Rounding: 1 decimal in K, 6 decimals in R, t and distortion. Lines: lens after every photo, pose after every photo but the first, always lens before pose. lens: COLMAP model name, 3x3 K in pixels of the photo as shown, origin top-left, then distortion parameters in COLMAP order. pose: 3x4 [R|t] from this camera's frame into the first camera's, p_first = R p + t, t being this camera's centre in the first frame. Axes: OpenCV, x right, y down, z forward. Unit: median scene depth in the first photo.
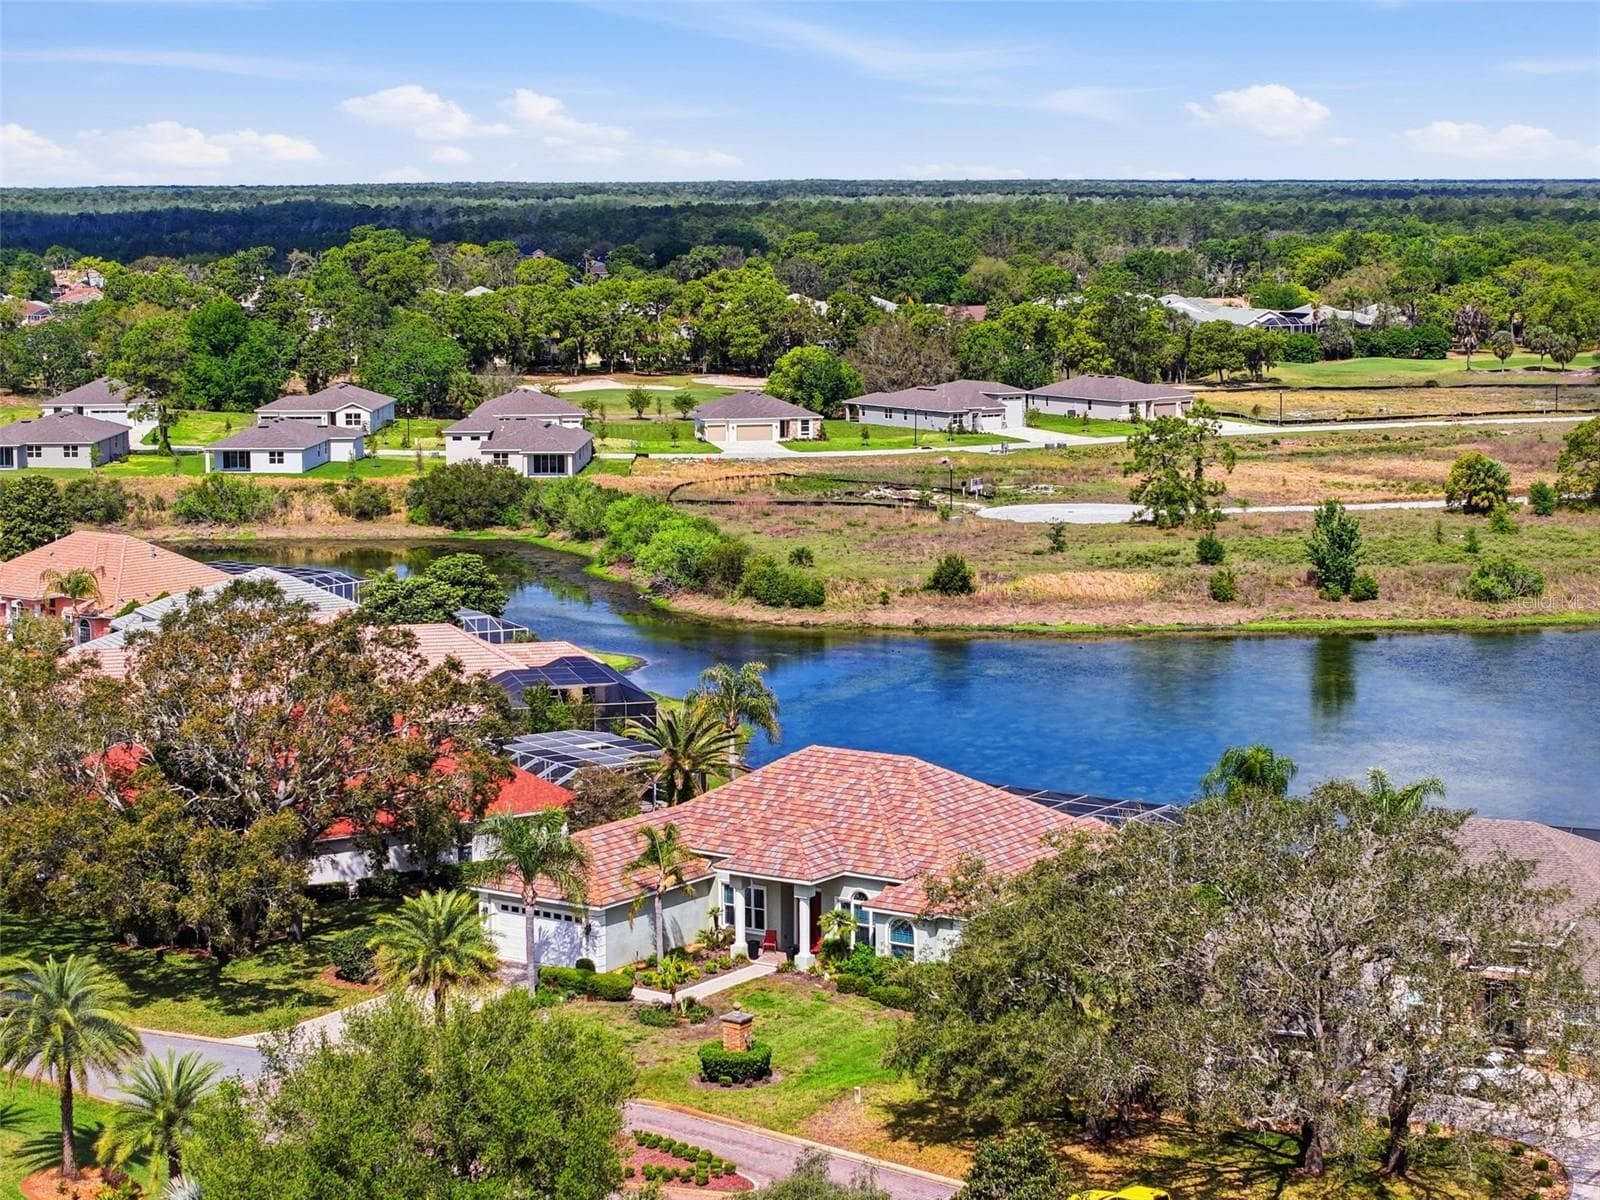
lens RADIAL K [[3228.1, 0, 711.4], [0, 3228.1, 601.0], [0, 0, 1]] dist [-0.089379, -0.116023]
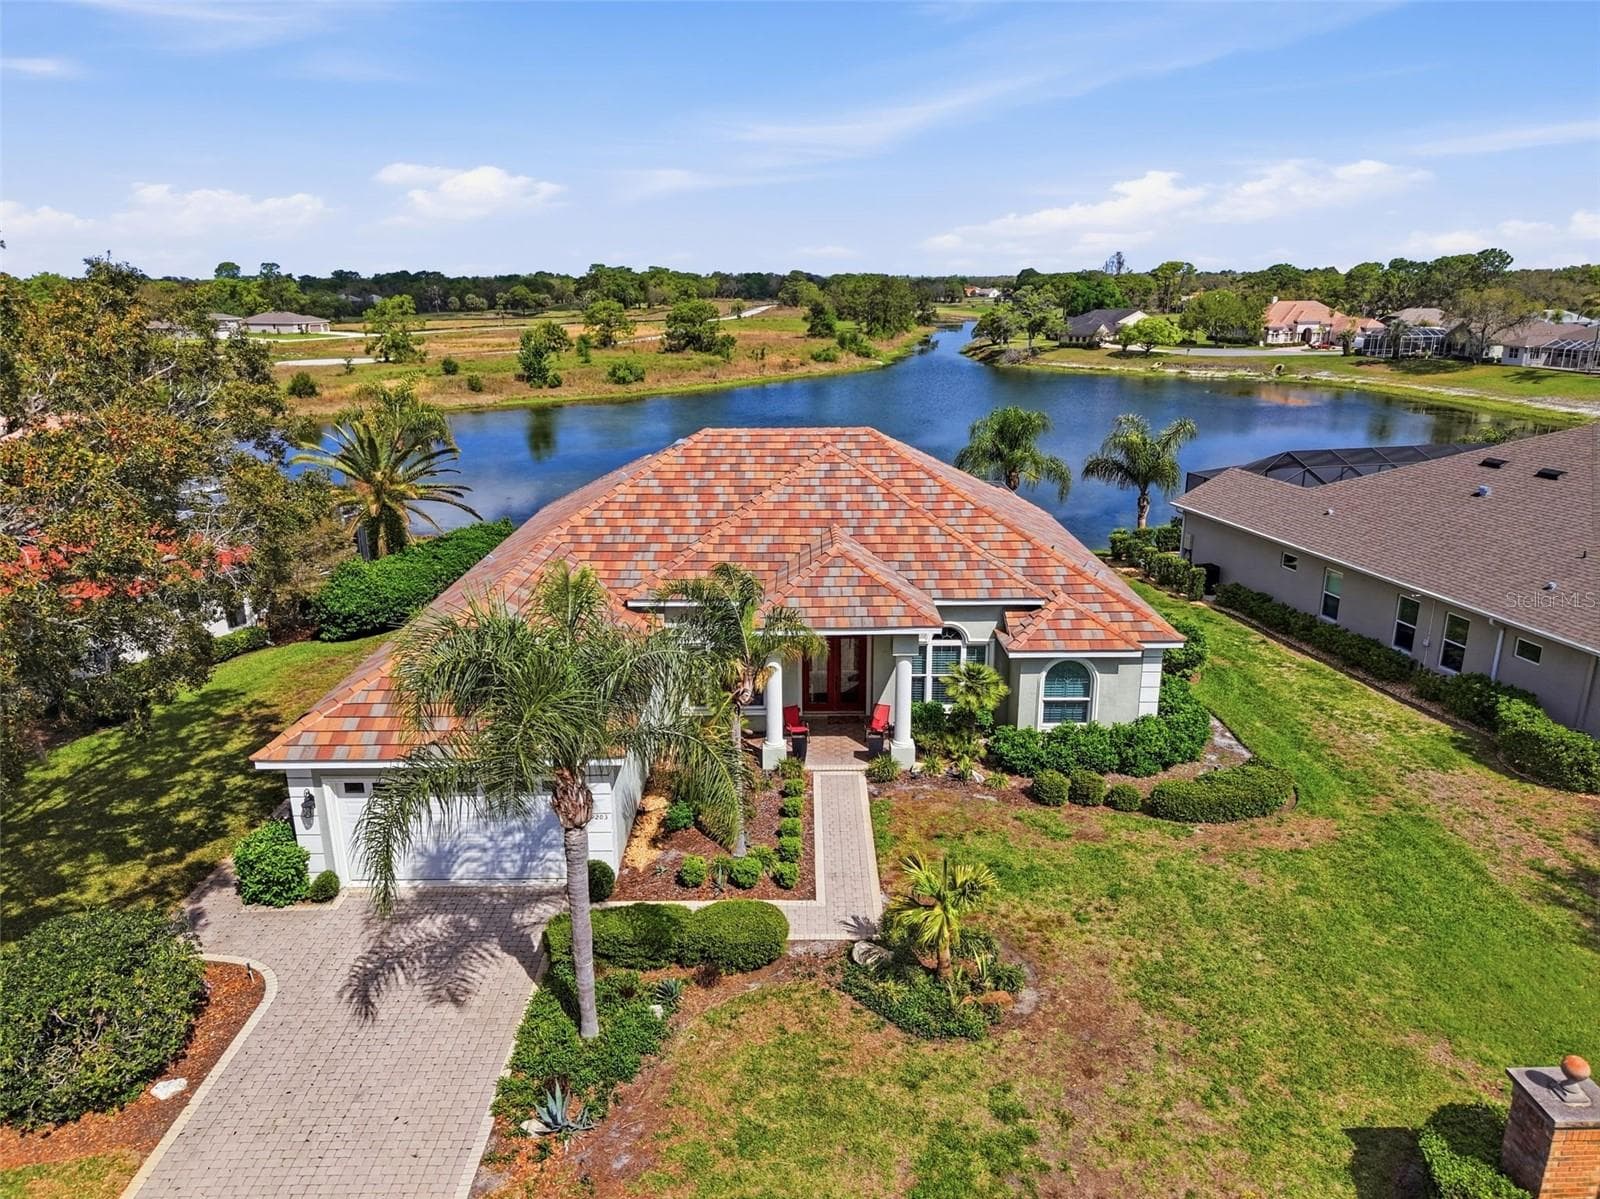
lens RADIAL K [[1074.0, 0, 816.0], [0, 1074.0, 598.4], [0, 0, 1]] dist [0.051863, -0.056628]
pose [[0.796607, -0.163744, 0.581899, -0.056077], [0.076052, 0.982113, 0.172248, 0.025271], [-0.599695, -0.092959, 0.794811, 0.472148]]
